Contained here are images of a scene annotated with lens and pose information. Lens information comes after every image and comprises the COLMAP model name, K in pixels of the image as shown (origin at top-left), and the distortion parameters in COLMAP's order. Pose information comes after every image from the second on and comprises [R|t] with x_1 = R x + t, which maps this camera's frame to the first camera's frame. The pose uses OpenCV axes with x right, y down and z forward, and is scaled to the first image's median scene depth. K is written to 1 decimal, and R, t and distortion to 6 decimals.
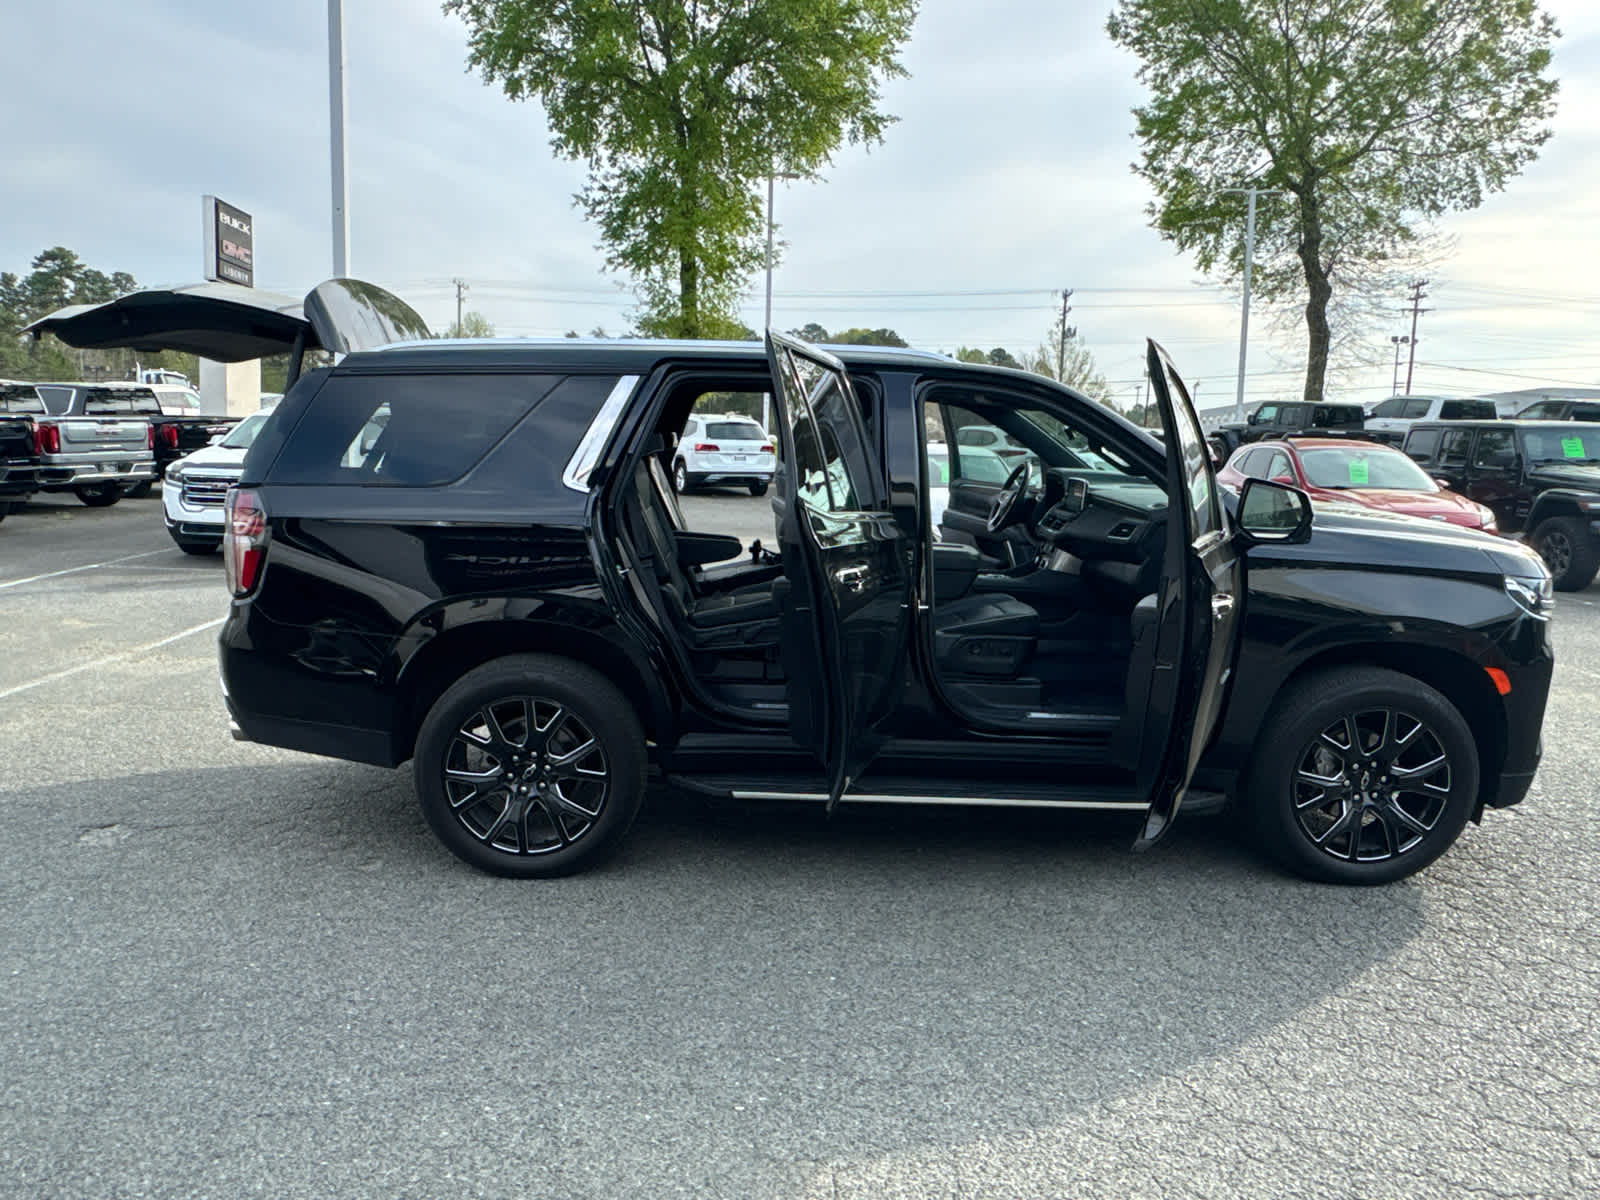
lens RADIAL K [[1163.2, 0, 798.5], [0, 1163.2, 604.8], [0, 0, 1]] dist [-0.020991, 0.031231]
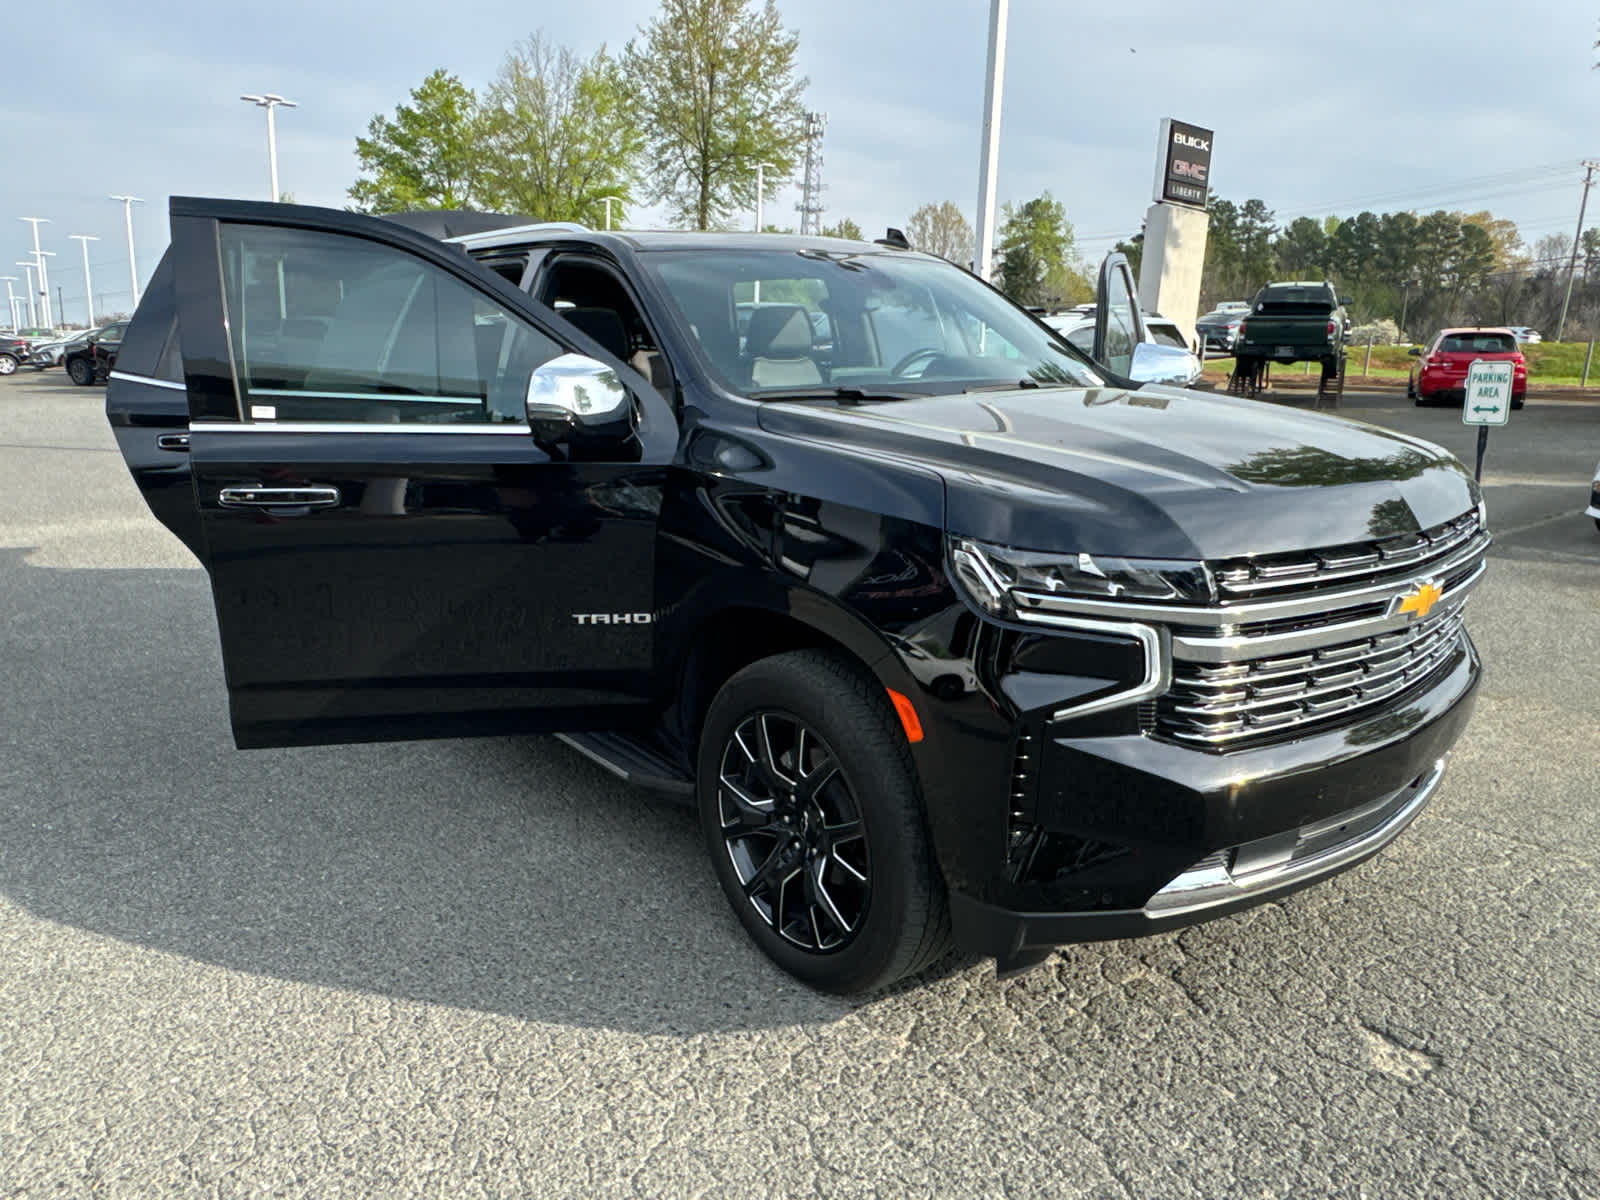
lens RADIAL K [[1163.2, 0, 798.5], [0, 1163.2, 604.8], [0, 0, 1]] dist [-0.020991, 0.031231]
pose [[0.579956, 0.160483, -0.798684, 0.308737], [-0.107813, 0.986901, 0.120014, -0.015784], [0.807482, 0.016506, 0.589661, 0.188206]]
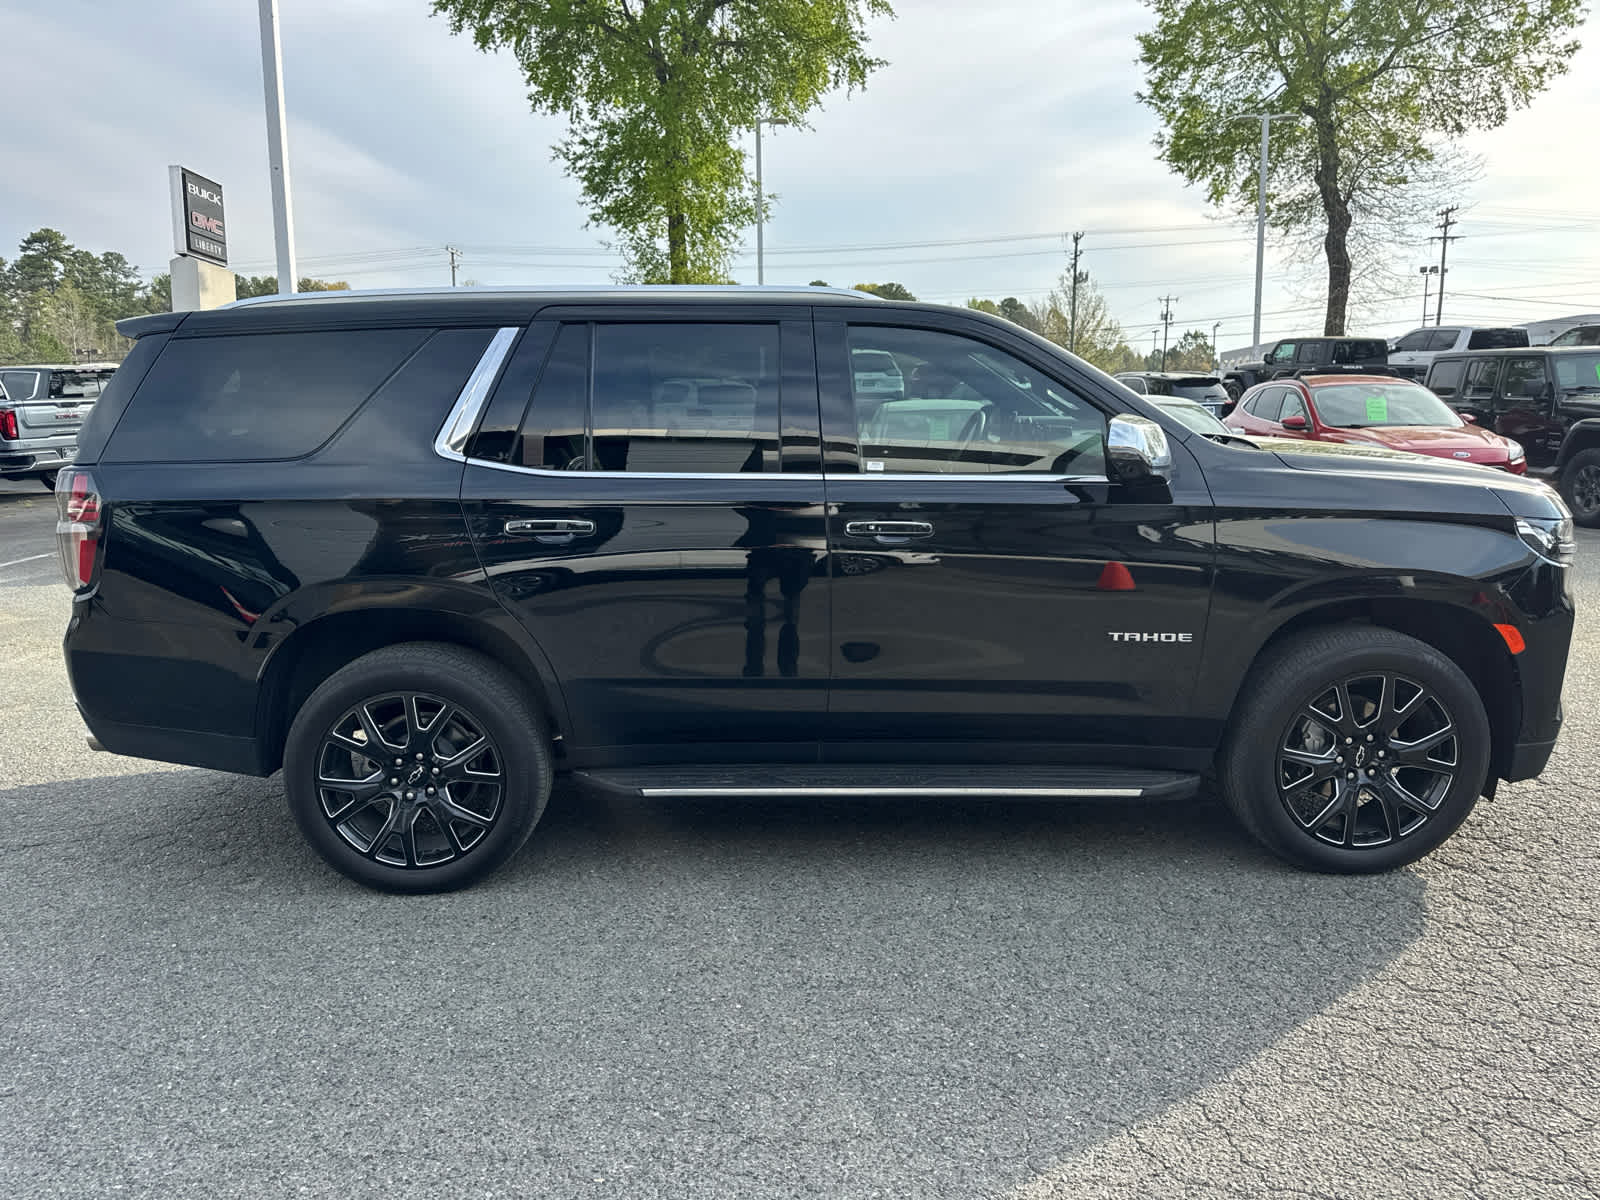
lens RADIAL K [[1170.1, 0, 800.0], [0, 1170.1, 600.0], [0, 0, 1]] dist [0.028245, -0.034335]
pose [[0.999252, -0.033799, -0.018788, 0.025698], [0.034311, 0.999029, 0.027621, -0.001907], [0.017836, -0.028245, 0.999442, 0.031045]]
